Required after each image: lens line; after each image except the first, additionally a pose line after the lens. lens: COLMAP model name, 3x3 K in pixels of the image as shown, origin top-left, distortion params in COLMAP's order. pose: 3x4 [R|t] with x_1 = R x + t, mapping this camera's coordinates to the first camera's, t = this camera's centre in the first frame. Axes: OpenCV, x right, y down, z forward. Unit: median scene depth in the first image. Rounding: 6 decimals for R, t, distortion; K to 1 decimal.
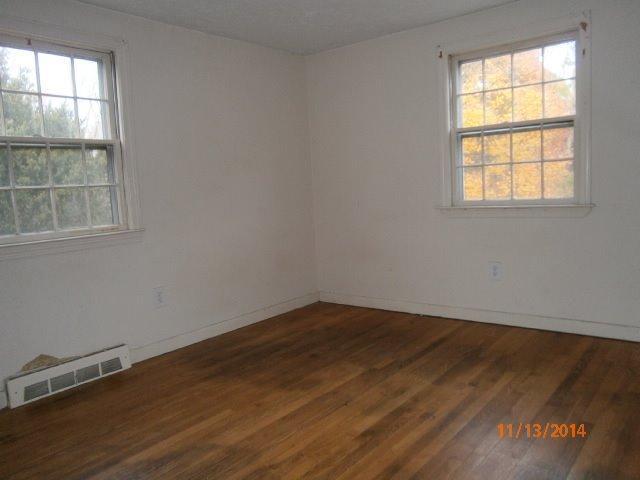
lens RADIAL K [[514.9, 0, 316.9], [0, 514.9, 238.7], [0, 0, 1]] dist [-0.010421, 0.009789]
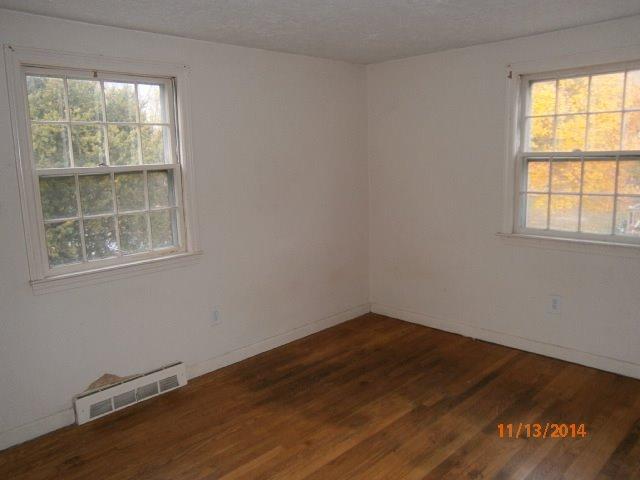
lens RADIAL K [[514.3, 0, 320.0], [0, 514.3, 240.0], [0, 0, 1]] dist [-0.006757, -0.004984]
pose [[0.994902, 0.040680, -0.092283, -0.009557], [-0.034161, 0.996880, 0.071157, -0.126305], [0.094889, -0.067642, 0.993187, 0.009075]]
